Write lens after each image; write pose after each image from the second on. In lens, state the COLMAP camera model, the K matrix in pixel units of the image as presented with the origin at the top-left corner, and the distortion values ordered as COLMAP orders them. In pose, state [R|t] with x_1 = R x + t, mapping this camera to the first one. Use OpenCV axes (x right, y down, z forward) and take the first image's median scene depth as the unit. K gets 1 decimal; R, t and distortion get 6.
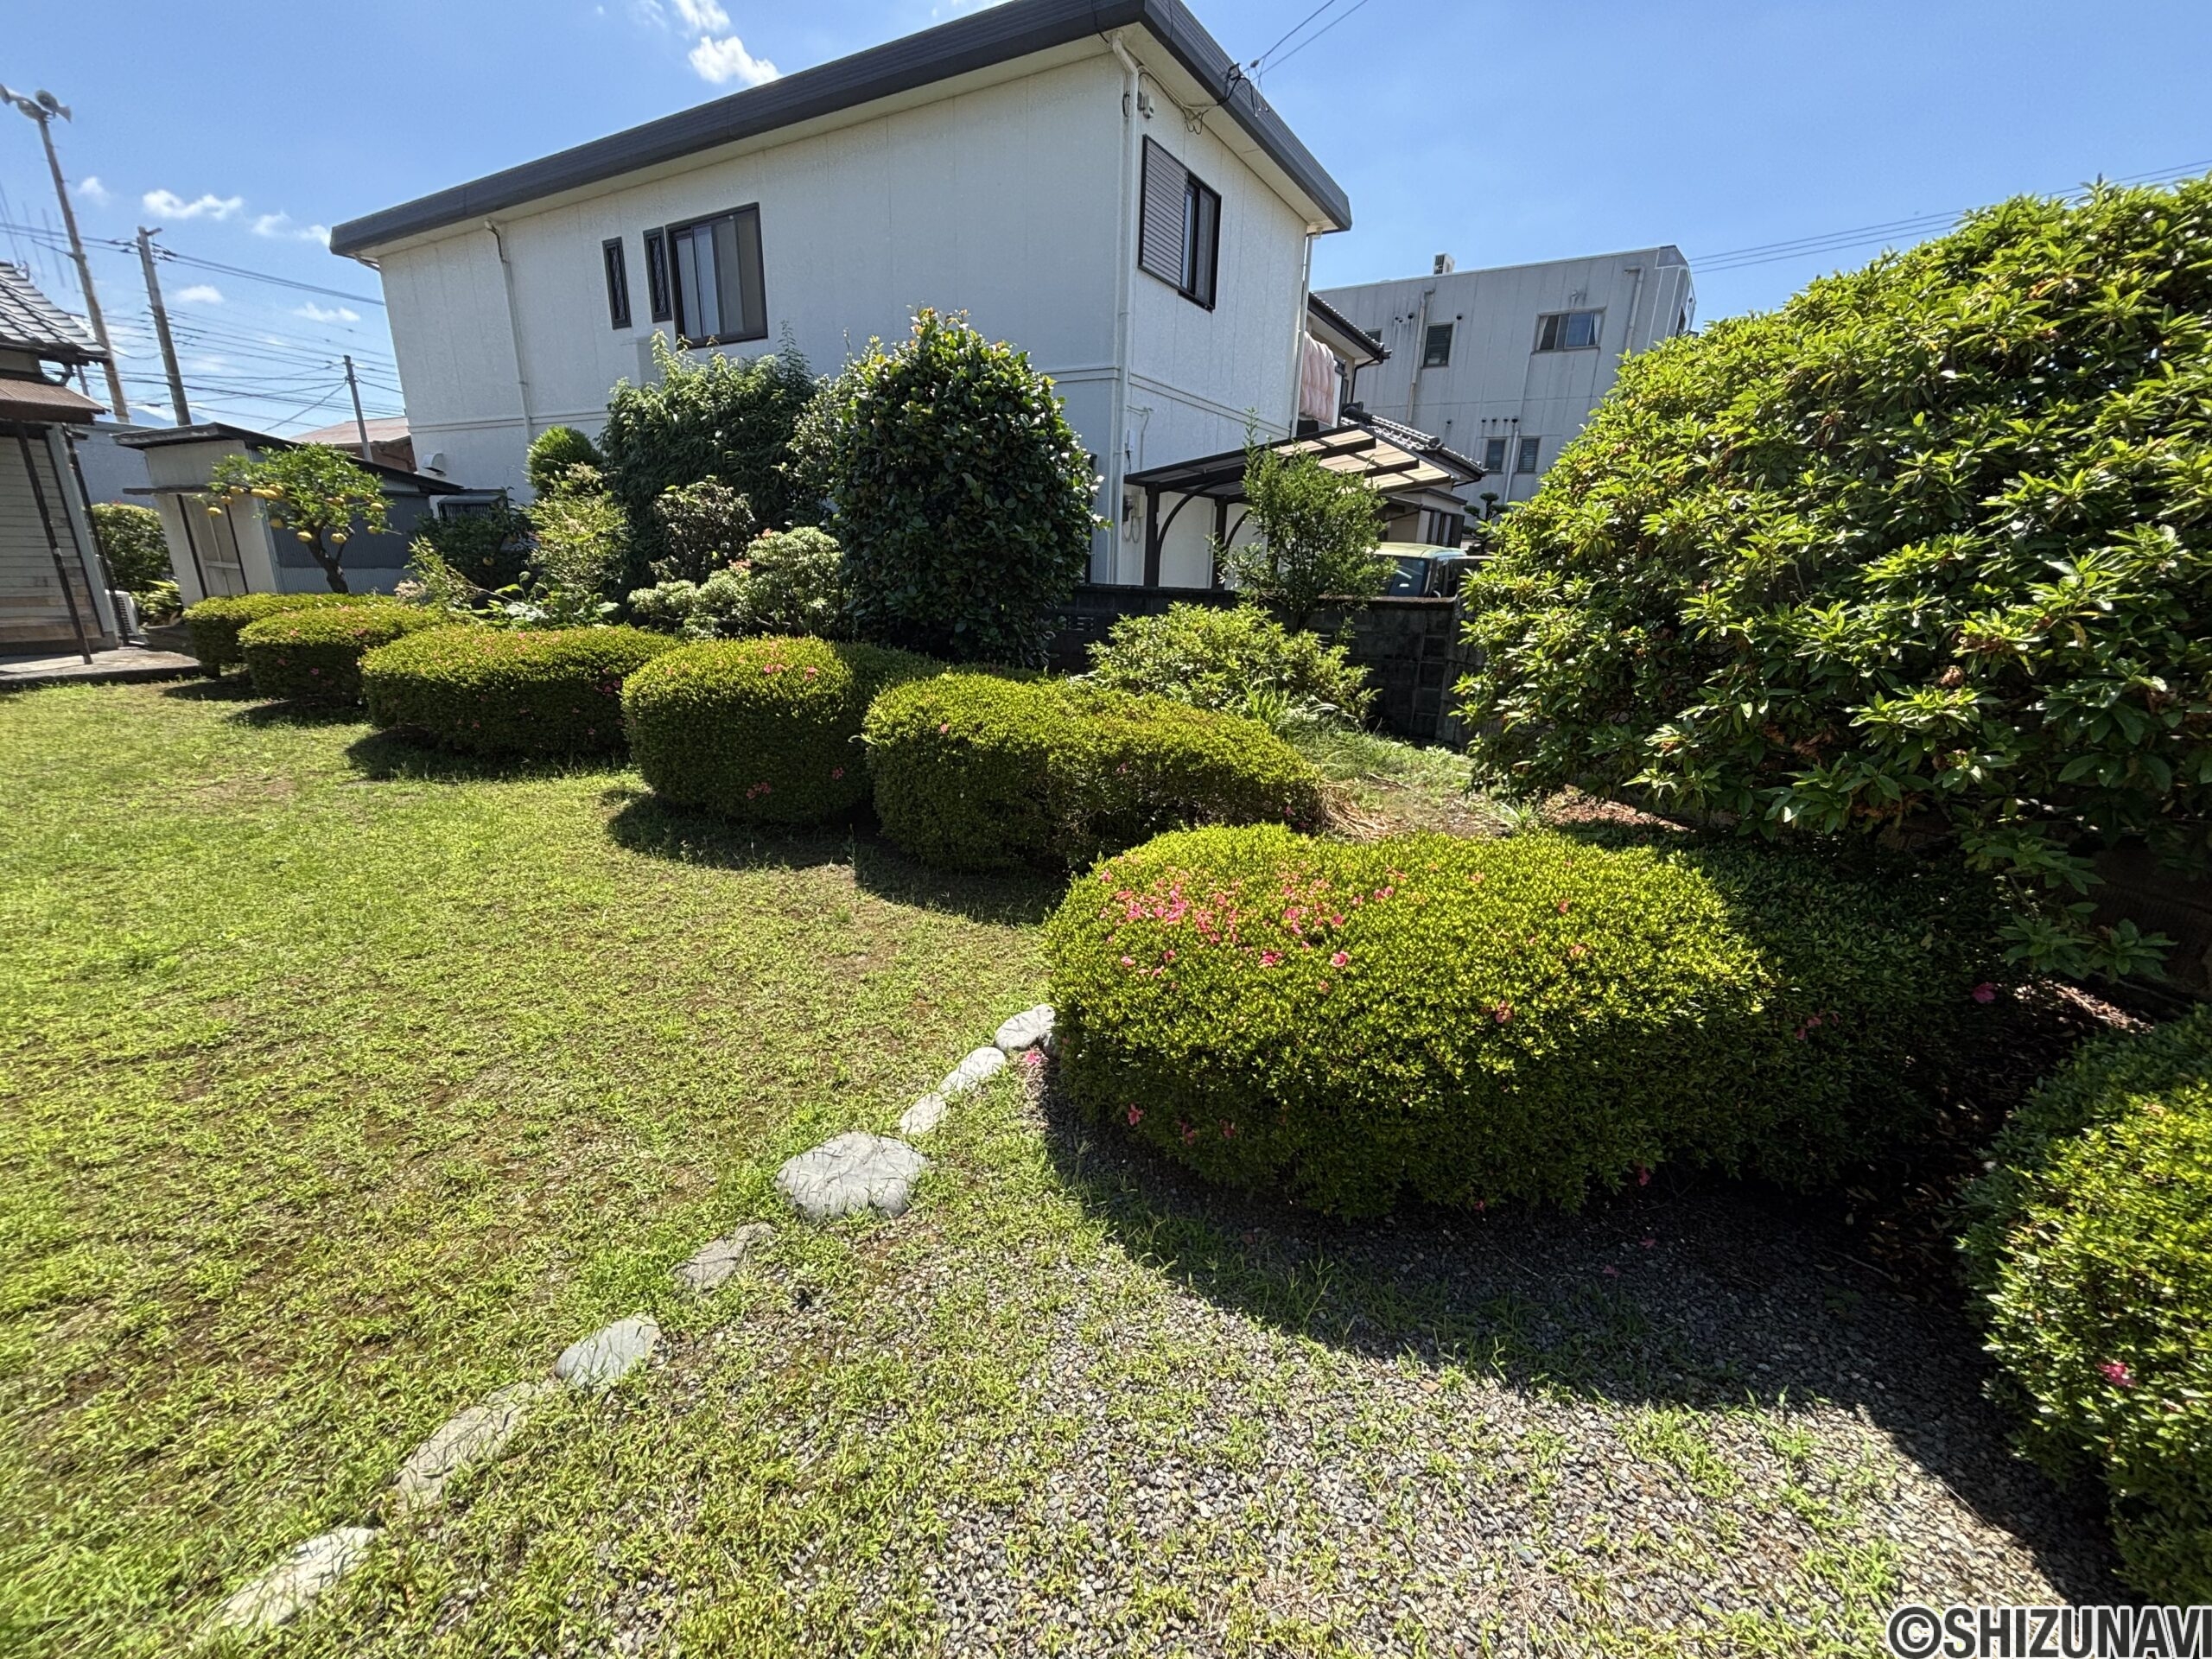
lens RADIAL K [[890.0, 0, 1101.1], [0, 890.0, 828.9], [0, 0, 1]] dist [0.006103, -0.001989]
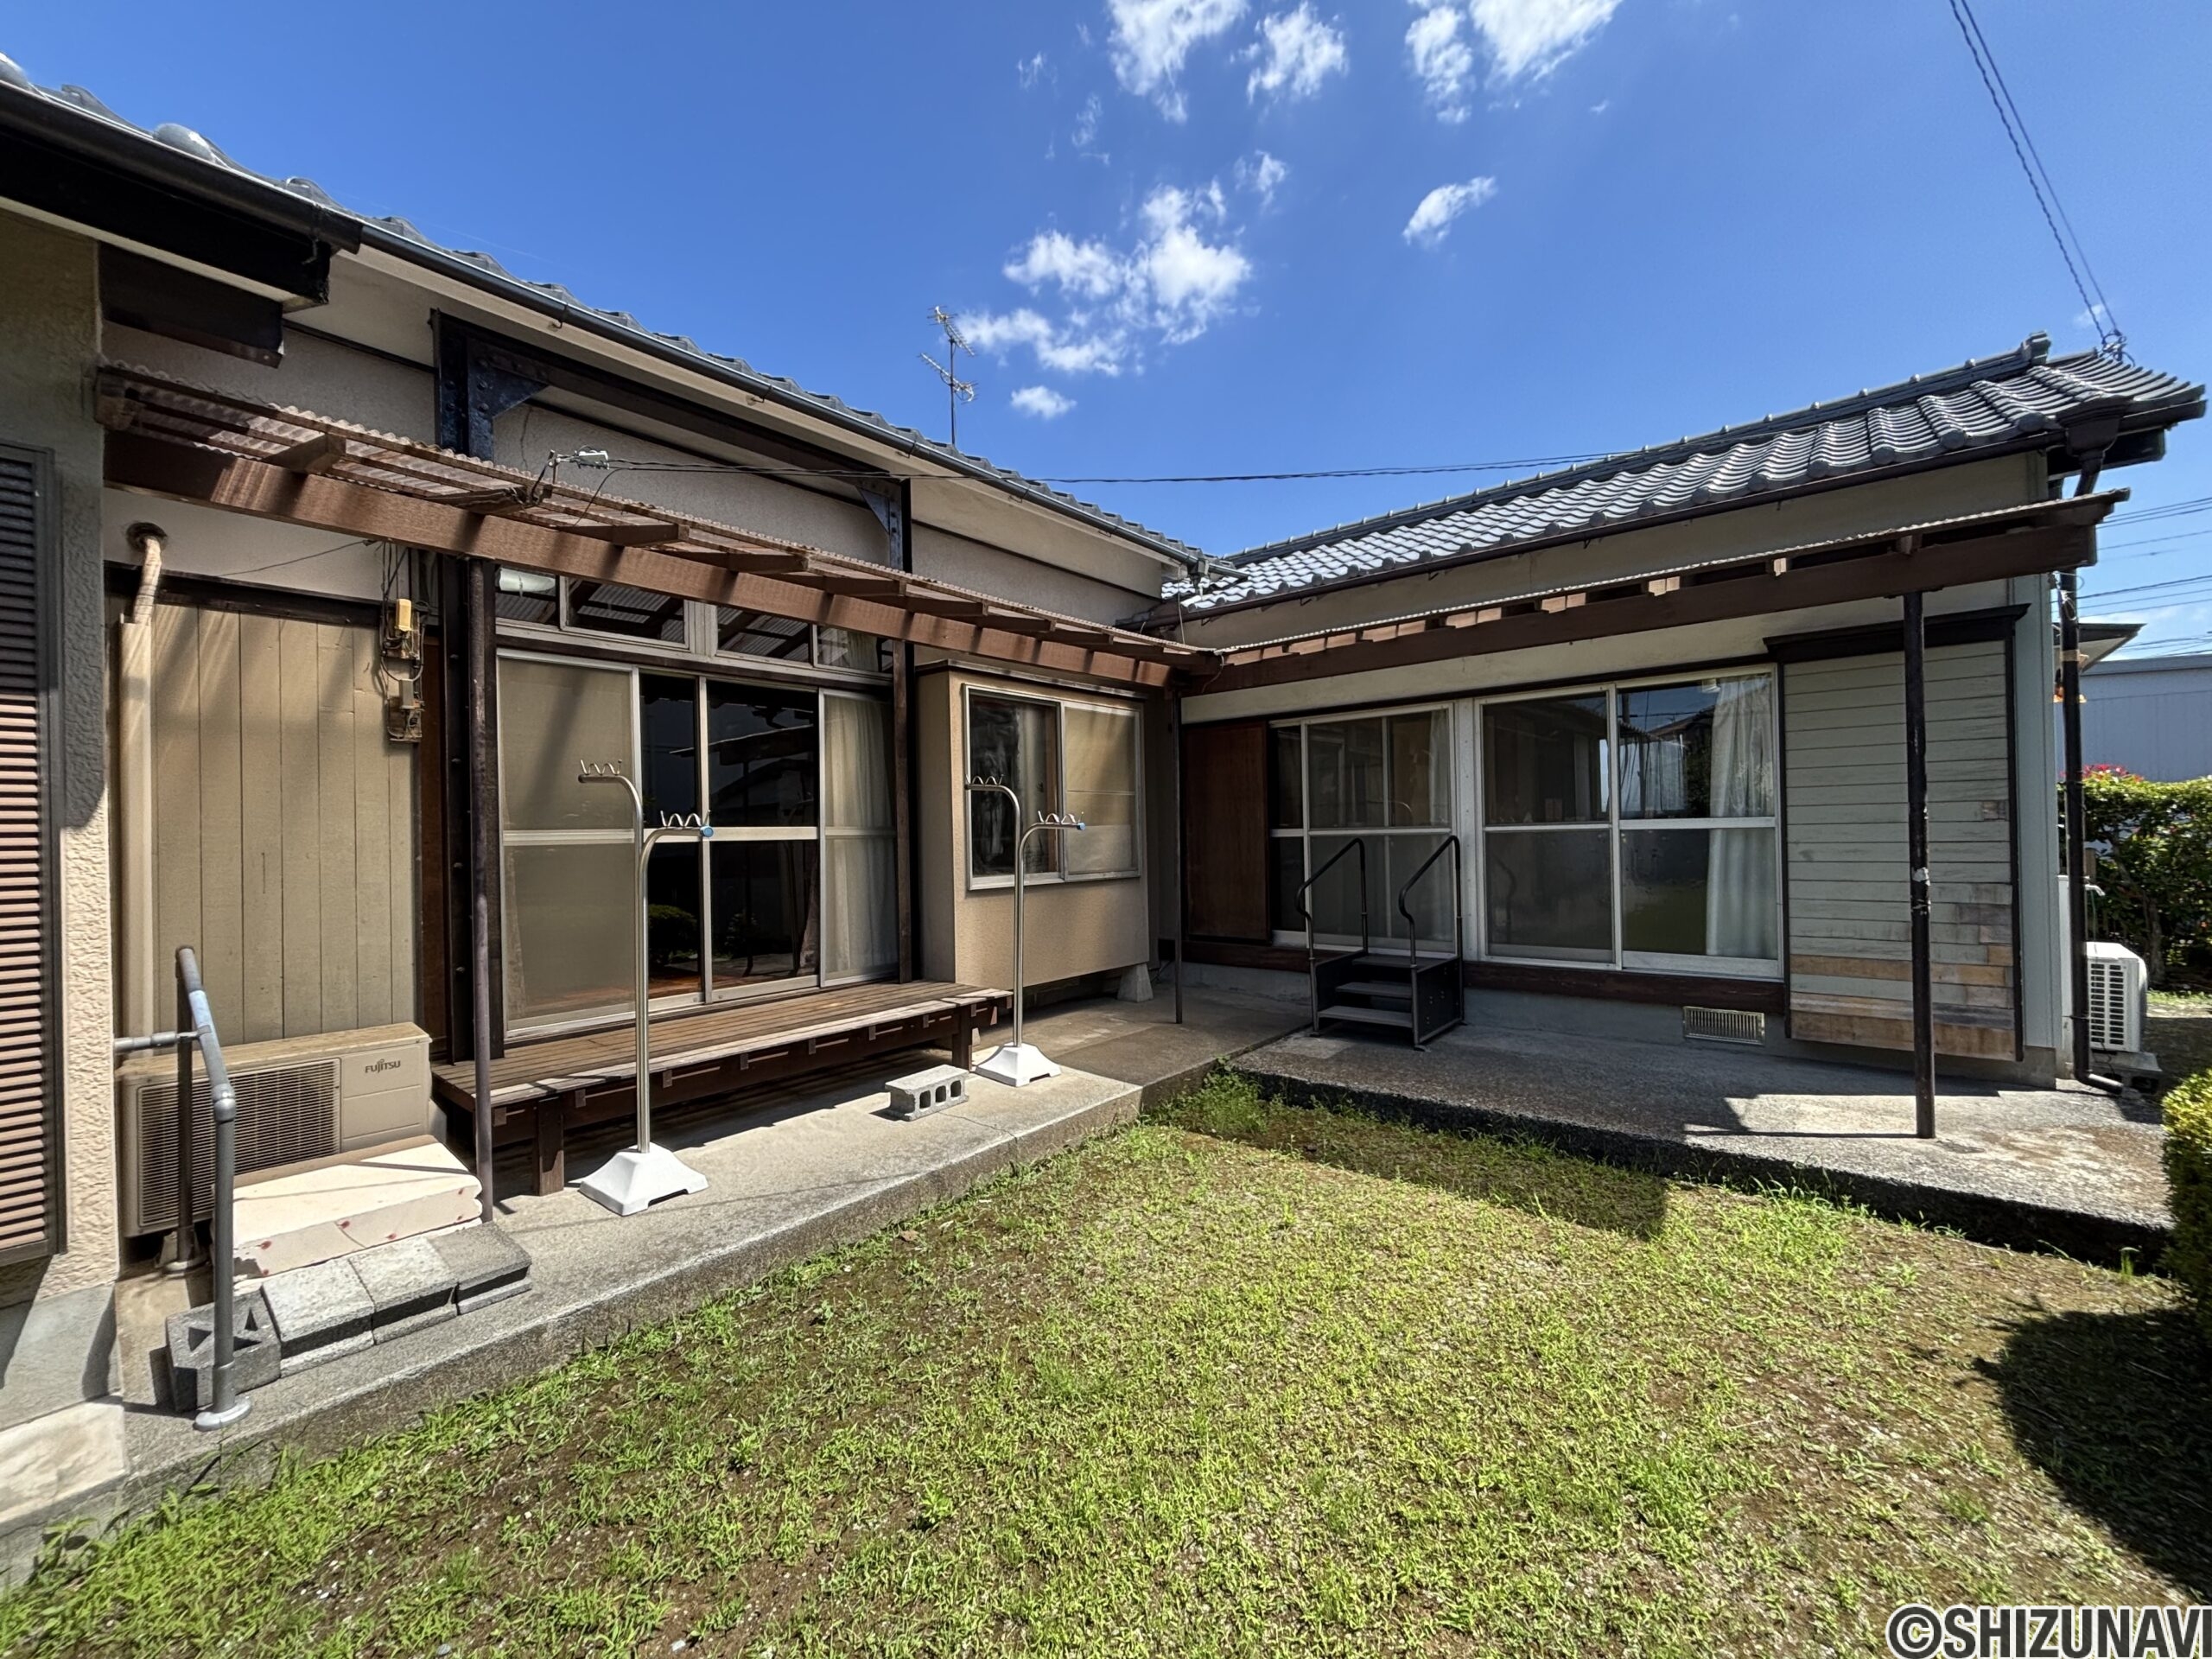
lens RADIAL K [[890.0, 0, 1100.7], [0, 890.0, 829.6], [0, 0, 1]] dist [0.006103, -0.001989]
pose [[-0.180477, -0.030256, -0.983114, -0.691389], [-0.277507, 0.960485, 0.021384, -0.236701], [0.943619, 0.276681, -0.181742, 0.715478]]
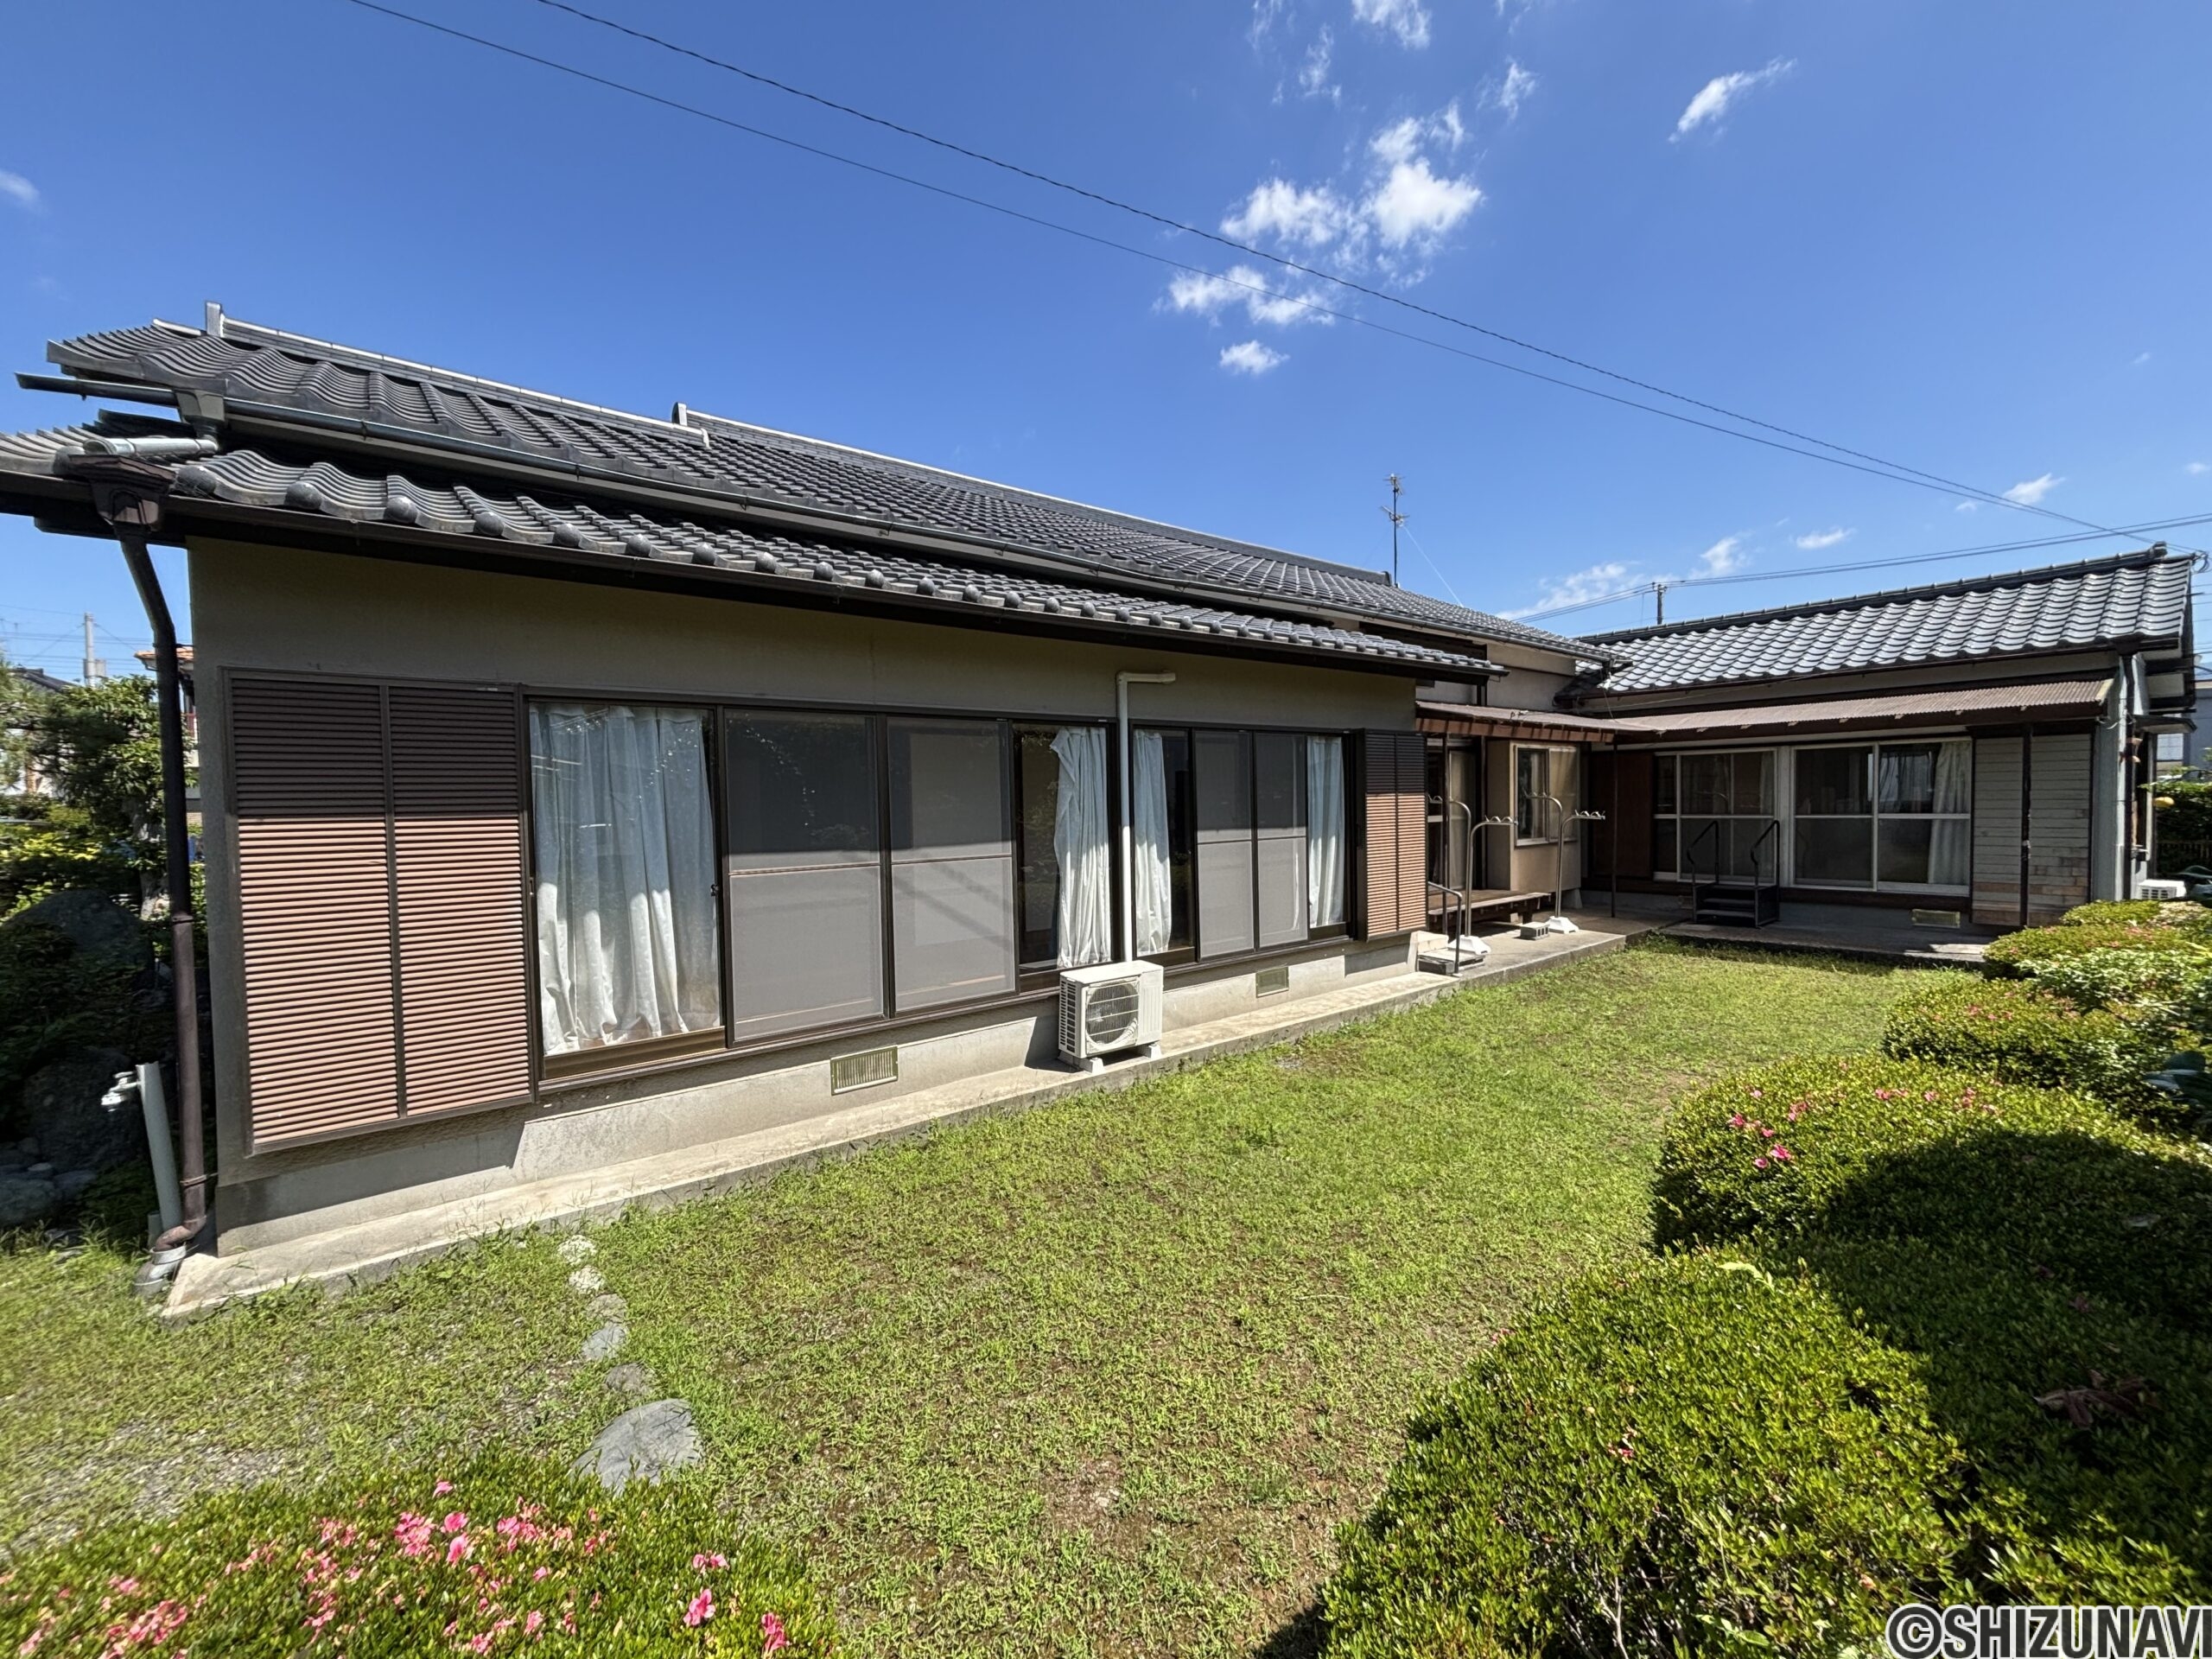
lens RADIAL K [[890.0, 0, 1113.0], [0, 890.0, 858.8], [0, 0, 1]] dist [0.006103, -0.001989]
pose [[-0.365674, 0.039824, -0.929890, 0.136031], [-0.268511, 0.952092, 0.146365, -0.169920], [0.891170, 0.303208, -0.337462, 0.442775]]
